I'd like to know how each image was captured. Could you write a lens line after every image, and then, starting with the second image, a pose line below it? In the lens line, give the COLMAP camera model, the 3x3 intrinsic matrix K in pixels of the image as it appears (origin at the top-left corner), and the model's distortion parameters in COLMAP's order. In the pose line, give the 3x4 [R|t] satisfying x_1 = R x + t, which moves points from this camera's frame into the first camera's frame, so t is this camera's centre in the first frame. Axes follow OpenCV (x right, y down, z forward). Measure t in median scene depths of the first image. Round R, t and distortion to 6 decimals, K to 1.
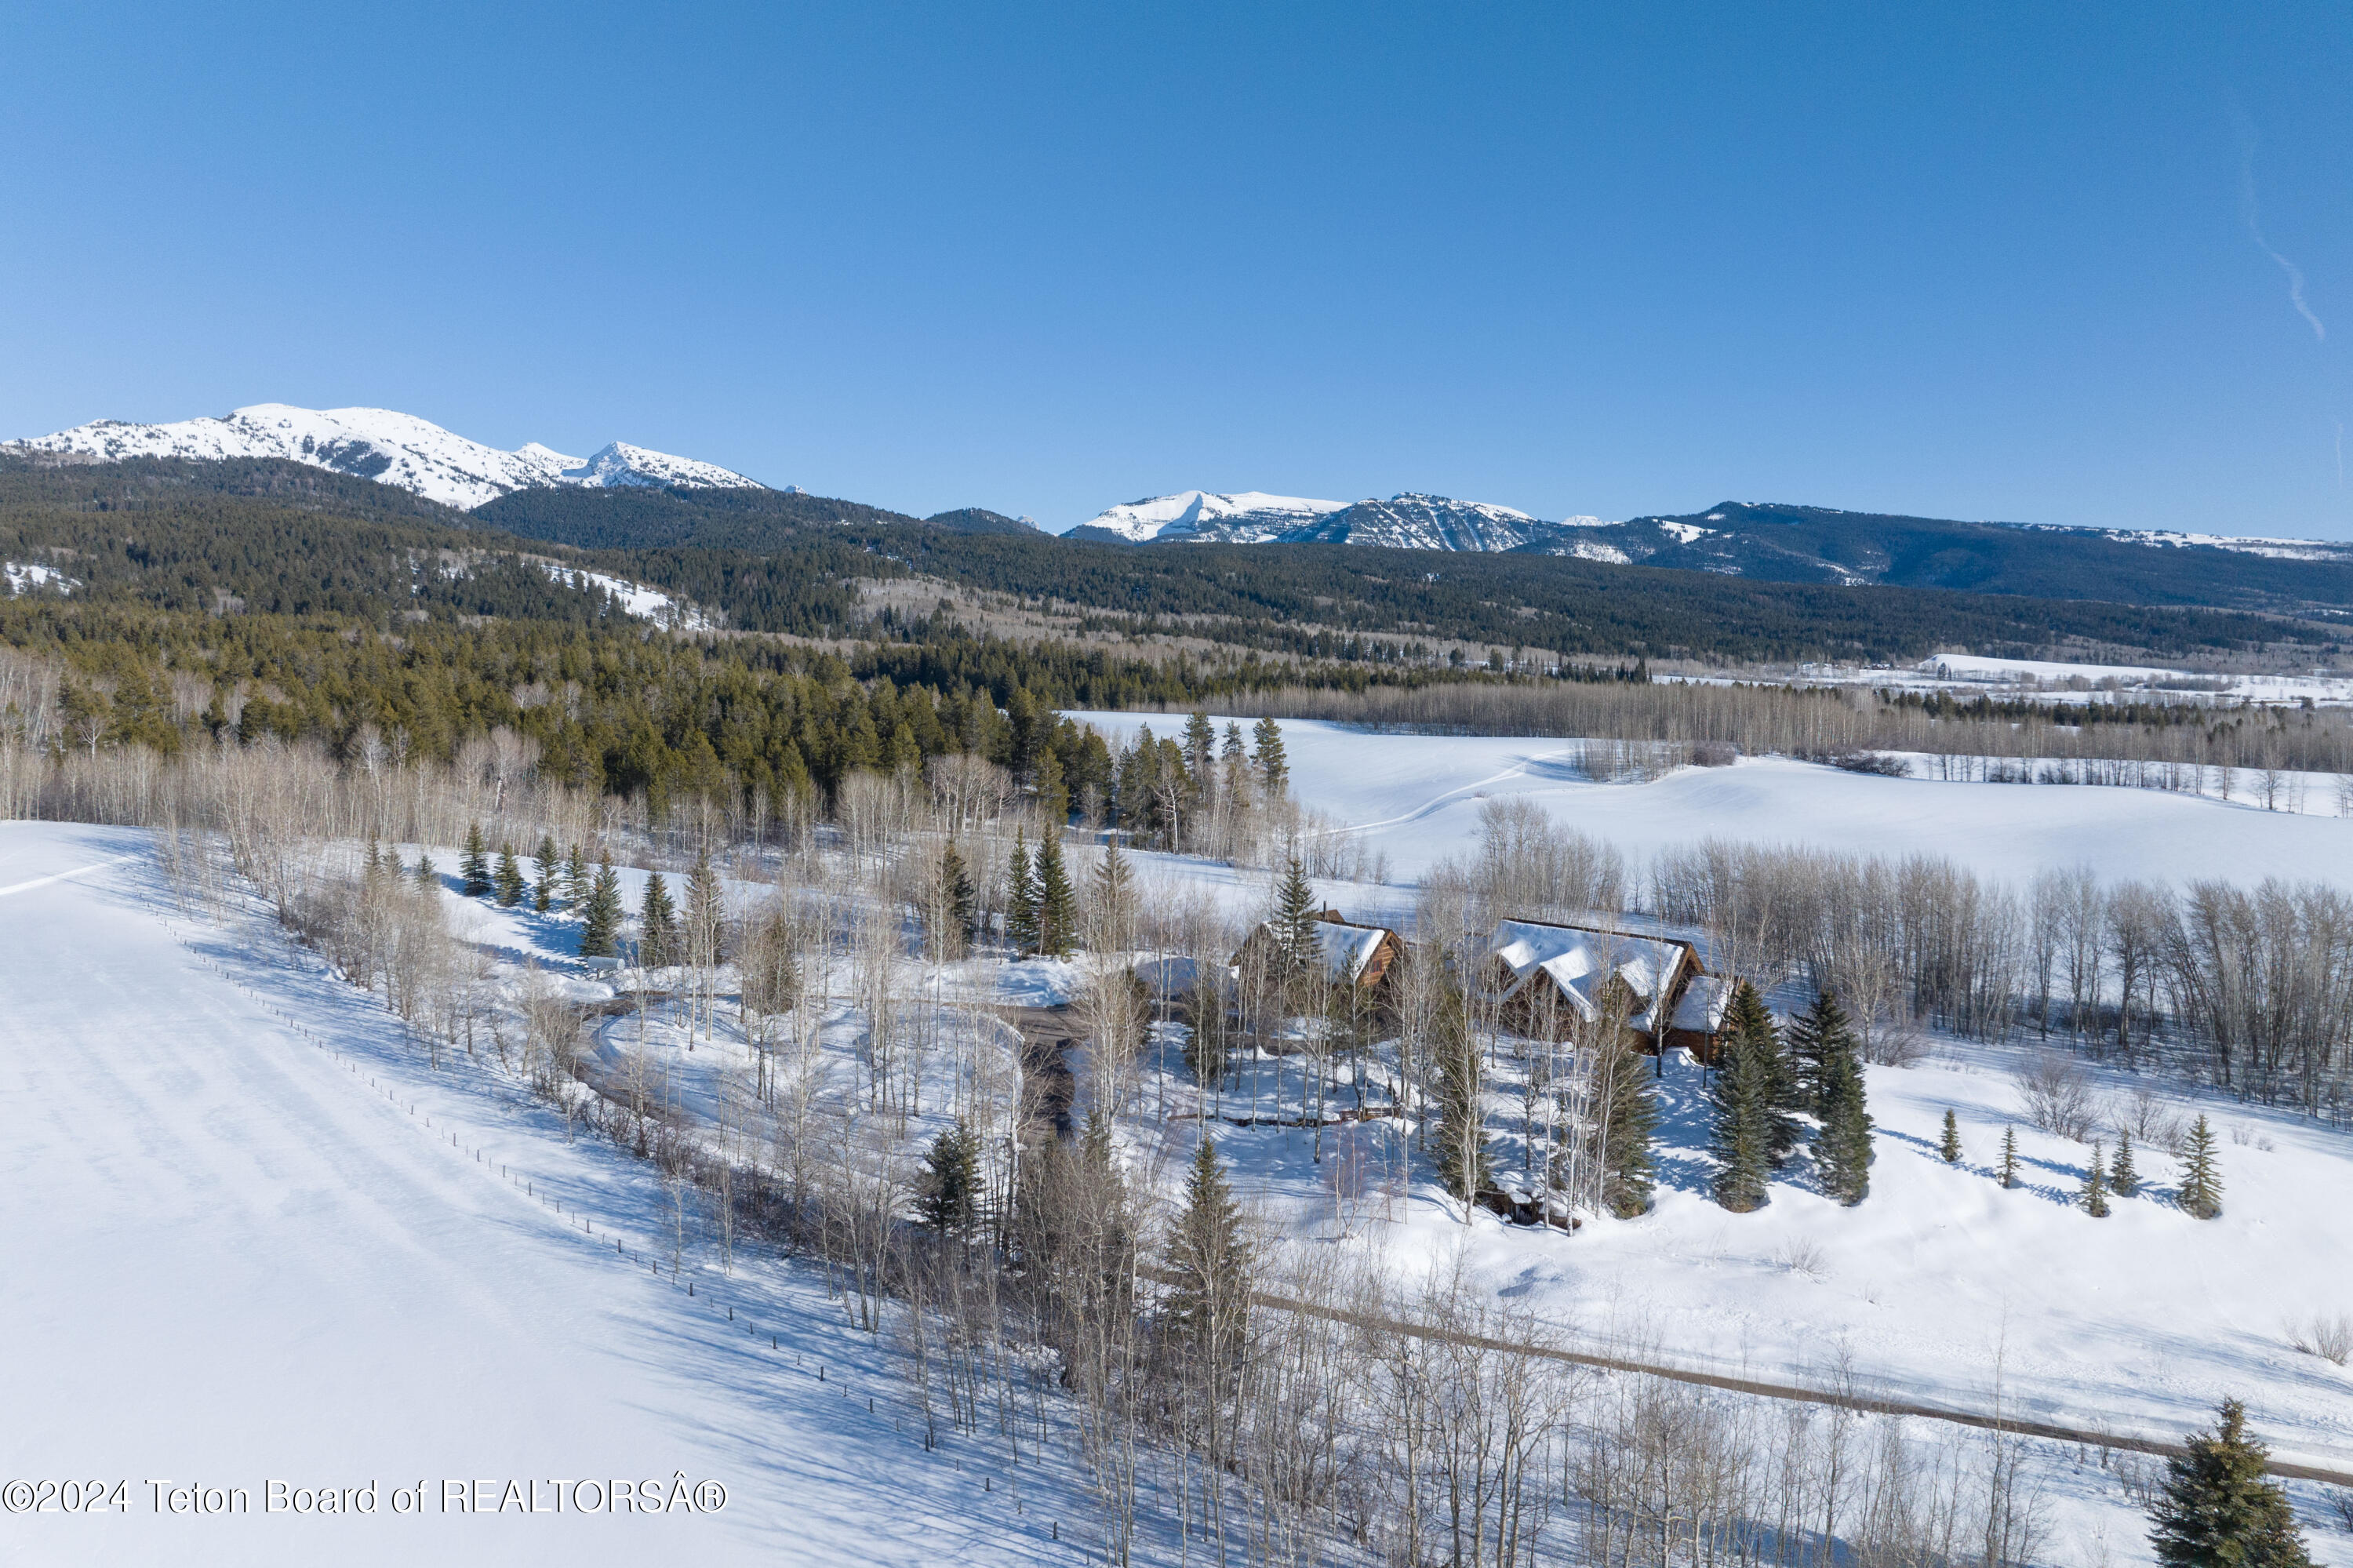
lens RADIAL K [[1663.9, 0, 1196.5], [0, 1663.9, 661.6], [0, 0, 1]] dist [-0.025665, -0.023196]
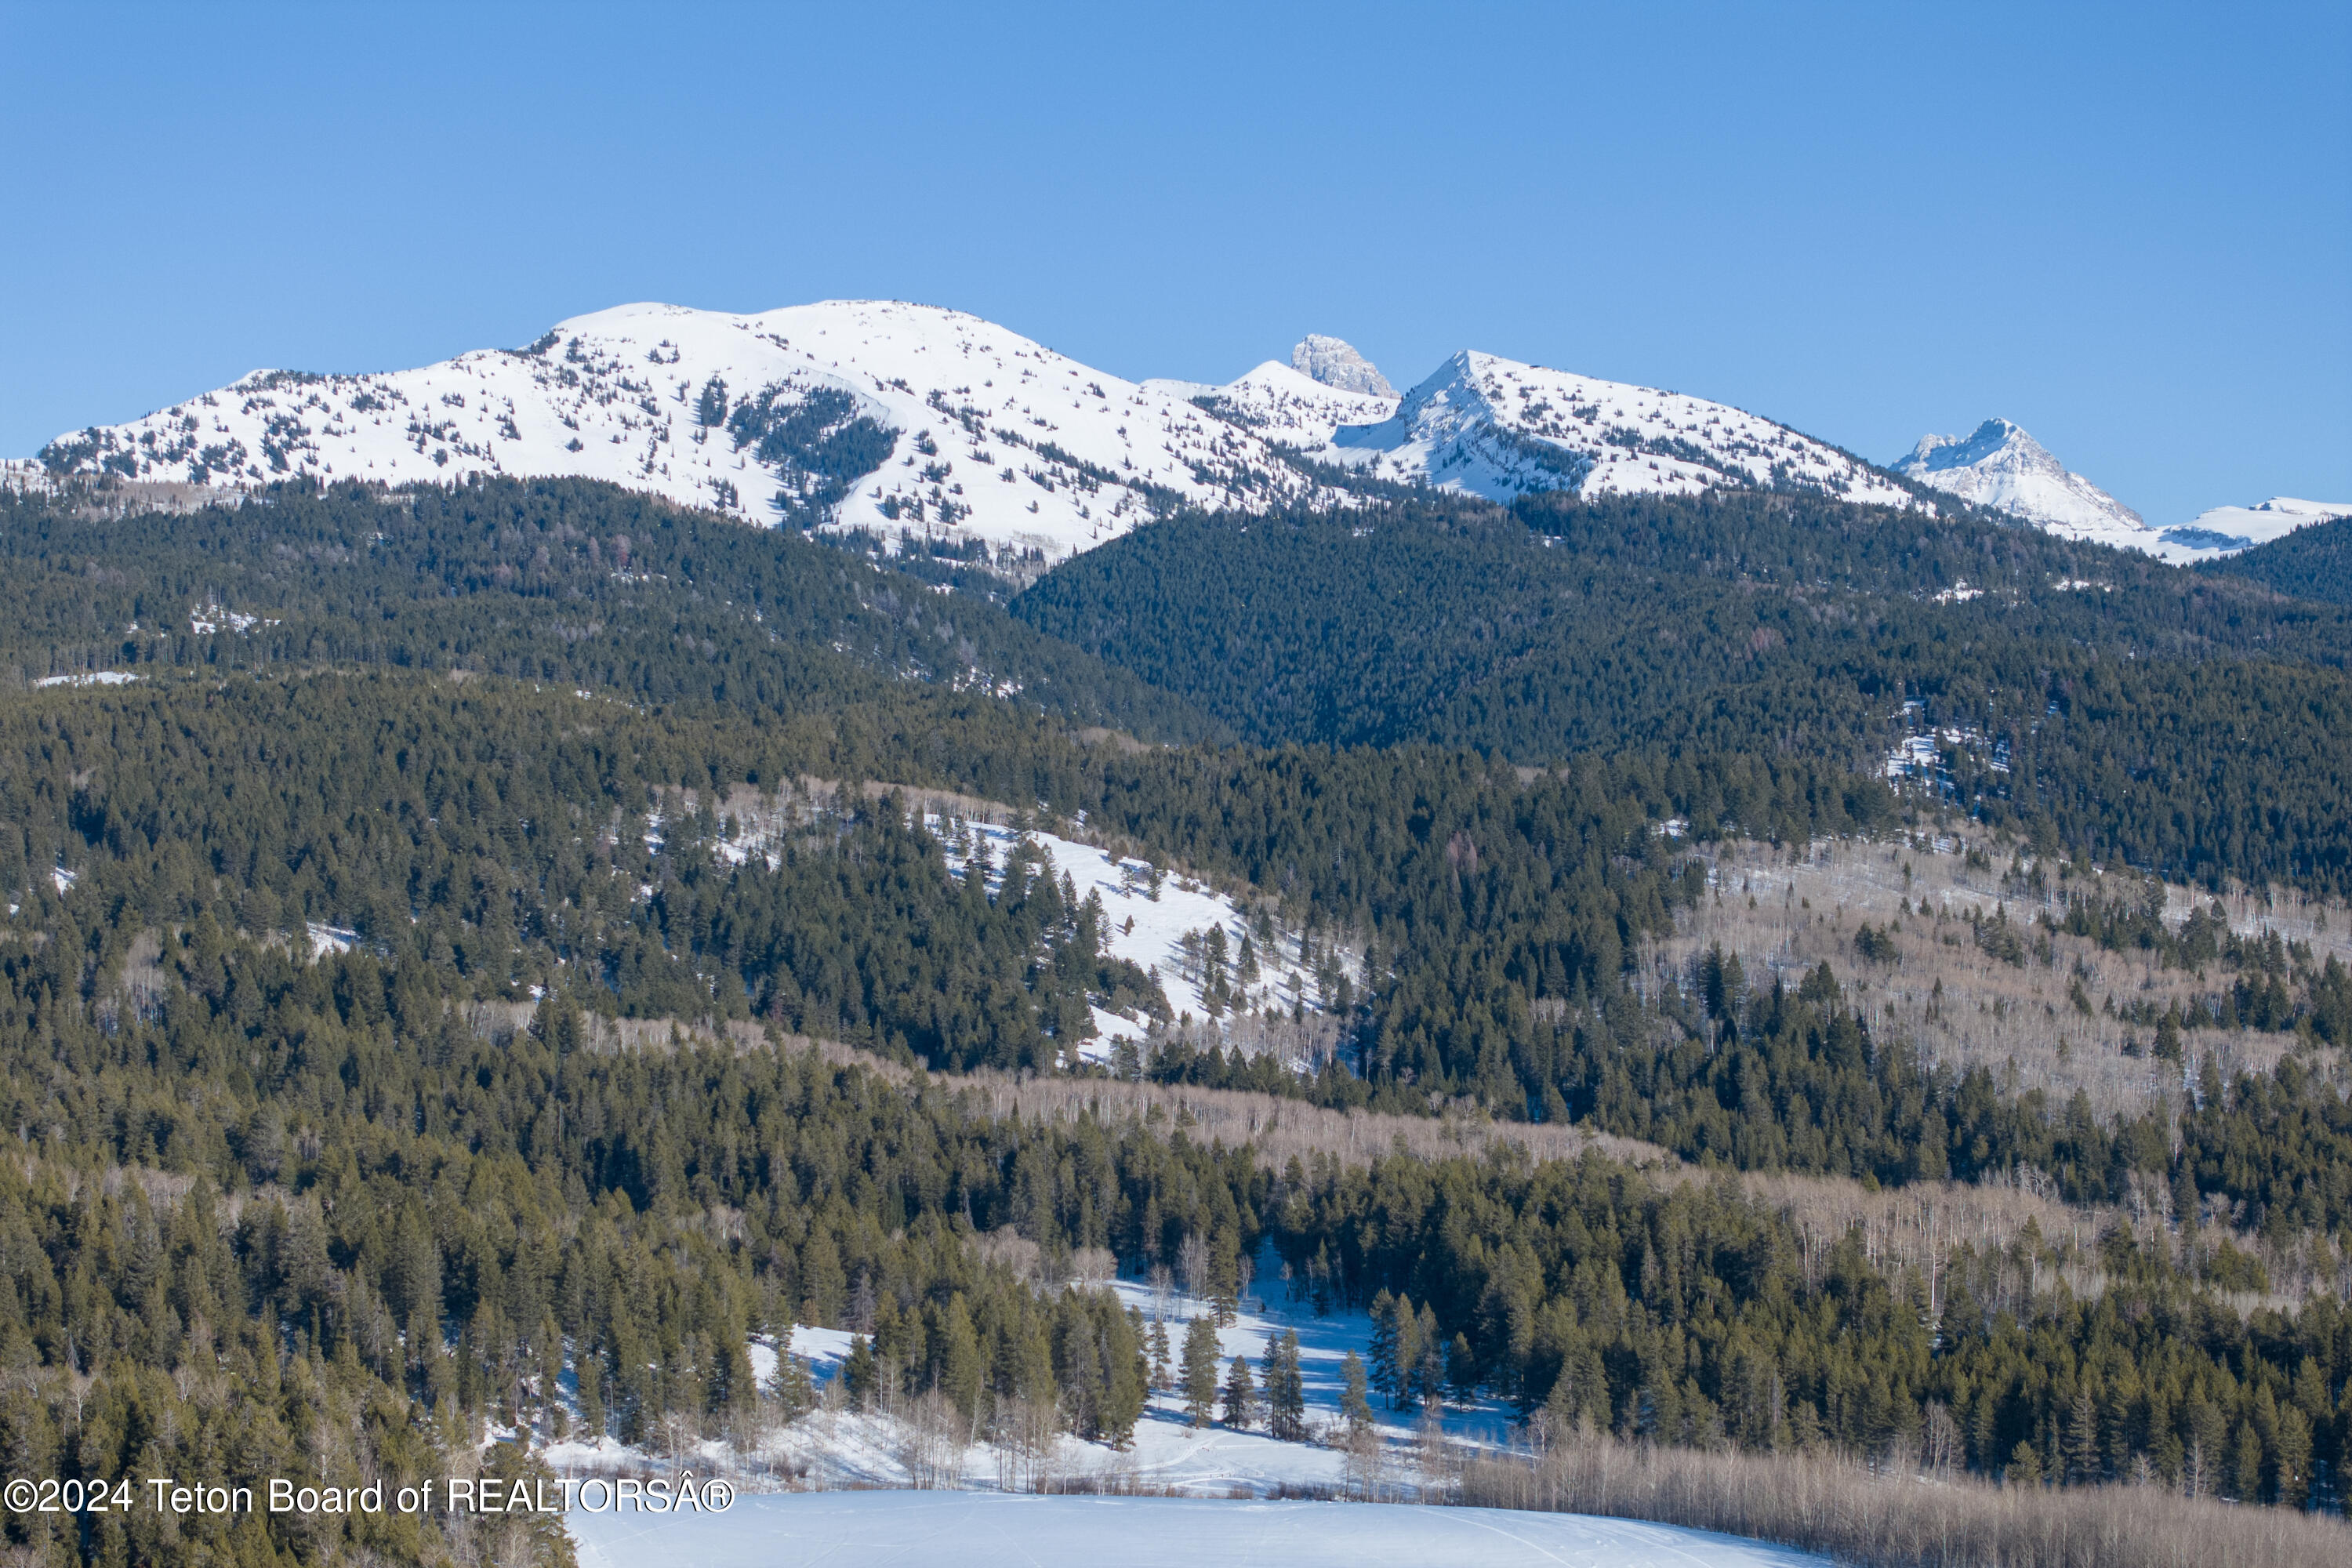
lens RADIAL K [[4719.4, 0, 1195.7], [0, 4719.4, 940.0], [0, 0, 1]] dist [-0.083875, 0.000000]
pose [[0.914564, 0.004951, -0.404411, 0.070594], [-0.000987, 0.999949, 0.010009, -0.022693], [0.404440, -0.008754, 0.914523, -0.020247]]
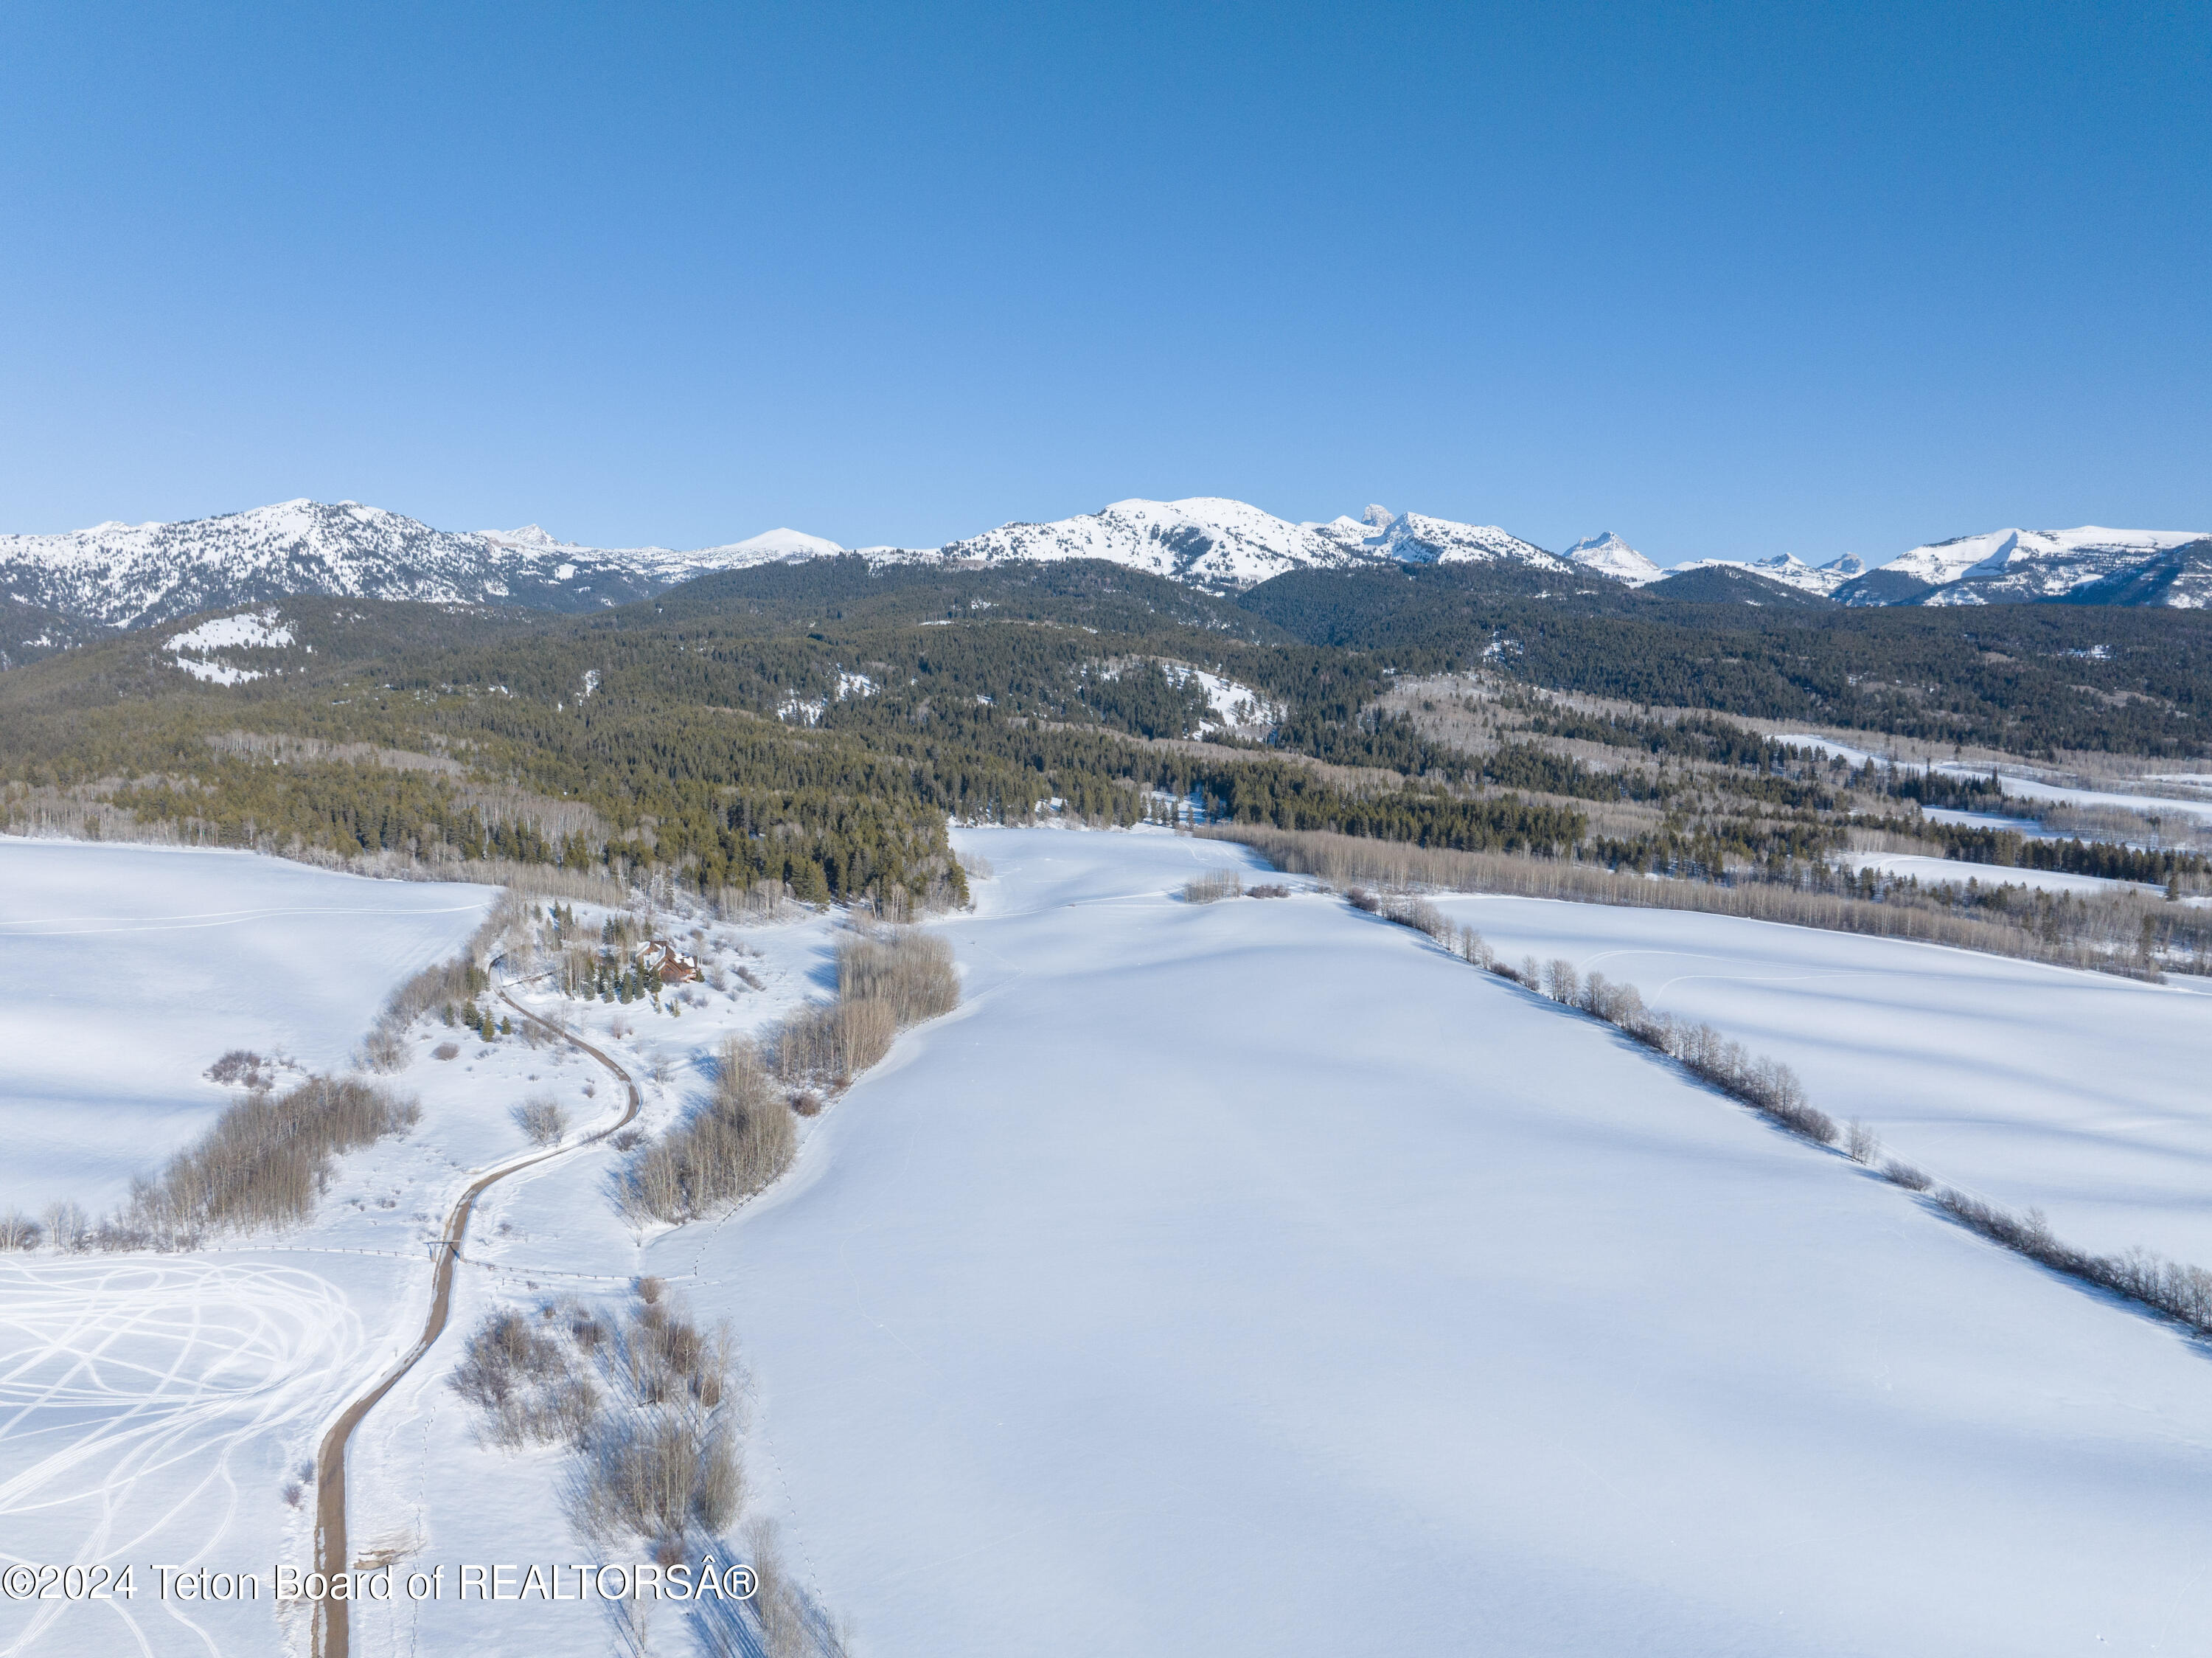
lens RADIAL K [[1567.1, 0, 1105.7], [0, 1567.1, 816.9], [0, 0, 1]] dist [-0.048917, 0.019075]
pose [[0.845230, 0.050820, -0.531981, 0.141136], [-0.009004, 0.996681, 0.080907, -0.021856], [0.534327, -0.063595, 0.842882, -0.074589]]
